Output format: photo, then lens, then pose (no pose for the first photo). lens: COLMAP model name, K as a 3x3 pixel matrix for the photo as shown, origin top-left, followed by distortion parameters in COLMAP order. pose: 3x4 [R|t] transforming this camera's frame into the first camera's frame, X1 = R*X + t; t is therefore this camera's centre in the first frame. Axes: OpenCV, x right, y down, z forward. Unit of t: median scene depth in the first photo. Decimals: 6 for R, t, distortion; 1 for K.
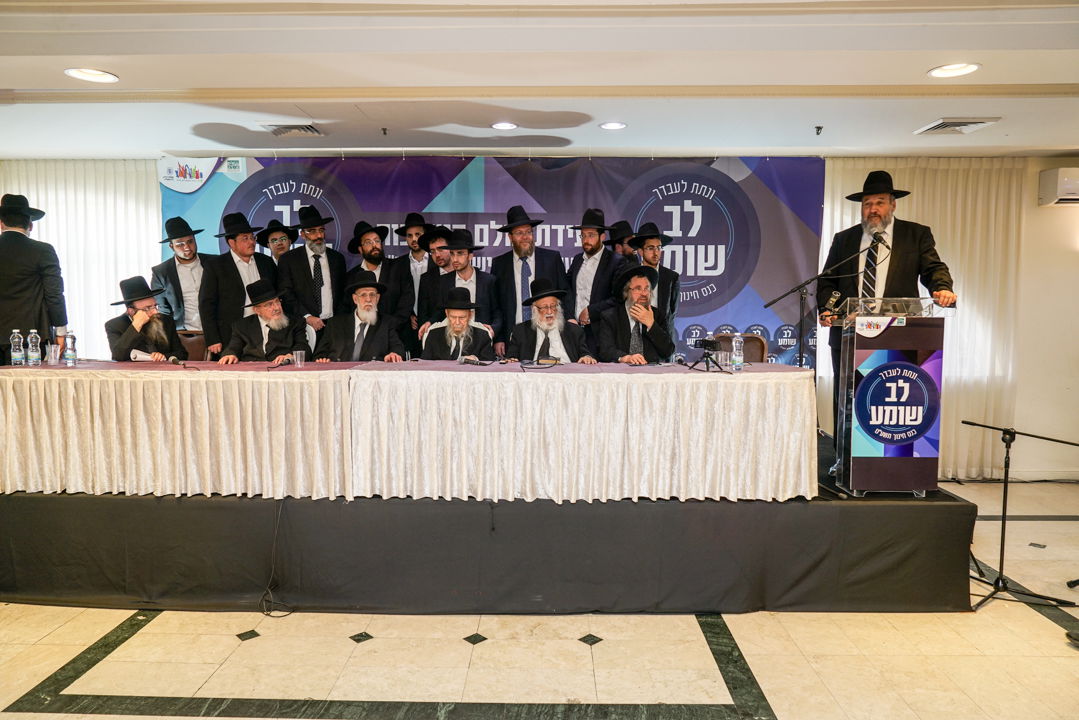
lens RADIAL K [[729.6, 0, 540.0], [0, 729.6, 358.5], [0, 0, 1]] dist [-0.028217, 0.035515]
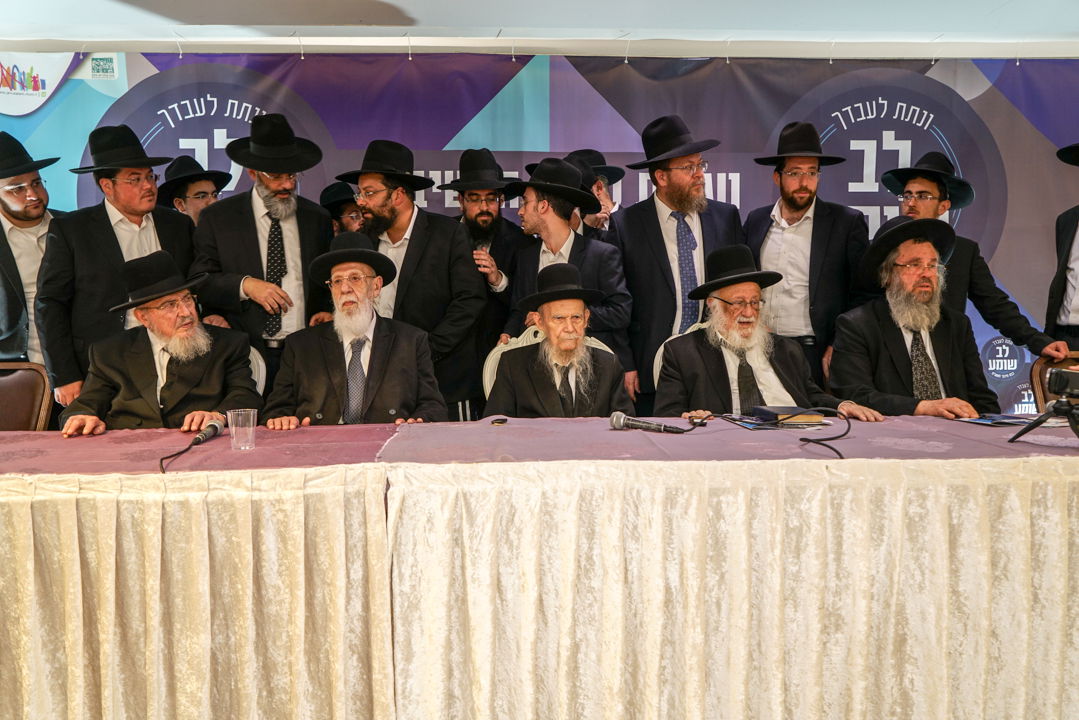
lens RADIAL K [[799.3, 0, 542.5], [0, 799.3, 365.6], [0, 0, 1]] dist [0.005372, 0.001049]
pose [[0.997337, -0.016833, 0.070962, -0.203891], [0.018321, 0.999624, -0.020382, -0.024548], [-0.070593, 0.021627, 0.997271, 0.565693]]
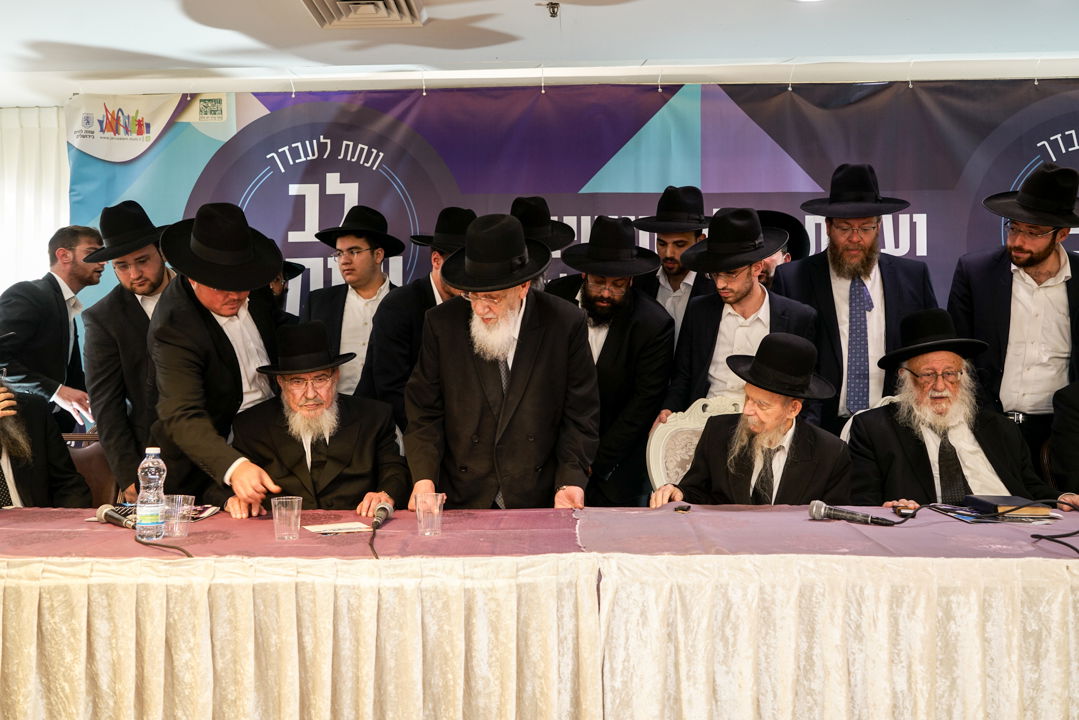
lens RADIAL K [[1018.3, 0, 542.6], [0, 1018.3, 362.7], [0, 0, 1]] dist [0.004947, 0.014135]
pose [[0.999757, -0.009554, -0.019845, -0.271268], [0.007894, 0.996590, -0.082140, -0.037810], [0.020562, 0.081964, 0.996423, 0.464159]]
